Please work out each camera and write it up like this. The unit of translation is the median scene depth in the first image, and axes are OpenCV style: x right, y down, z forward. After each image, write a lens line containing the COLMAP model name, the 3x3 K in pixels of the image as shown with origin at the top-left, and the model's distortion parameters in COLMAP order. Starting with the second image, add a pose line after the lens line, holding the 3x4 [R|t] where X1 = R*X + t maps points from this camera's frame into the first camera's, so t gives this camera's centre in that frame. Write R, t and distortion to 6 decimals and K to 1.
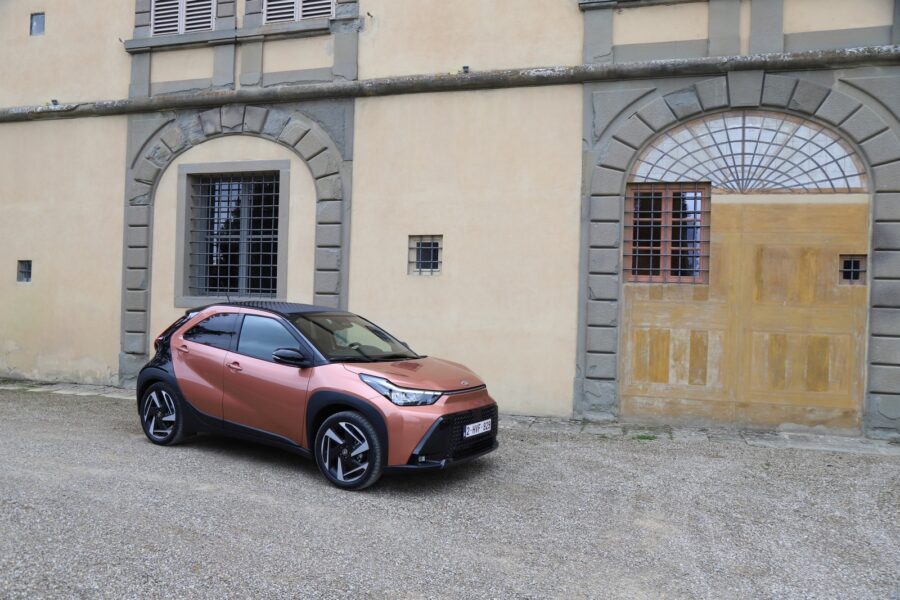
lens RADIAL K [[700.2, 0, 438.9], [0, 700.2, 309.0], [0, 0, 1]] dist [-0.078415, 0.081569]
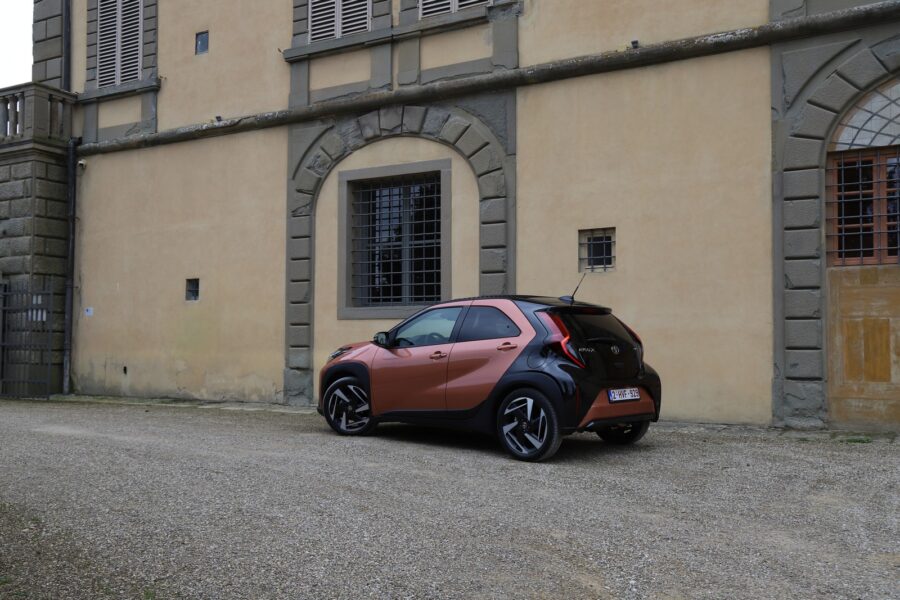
lens RADIAL K [[839.1, 0, 451.7], [0, 839.1, 311.0], [0, 0, 1]] dist [0.027413, 0.000000]
pose [[0.973799, -0.033846, -0.224879, 0.043973], [0.023213, 0.998491, -0.049759, 0.057895], [0.226224, 0.043235, 0.973115, -0.124157]]
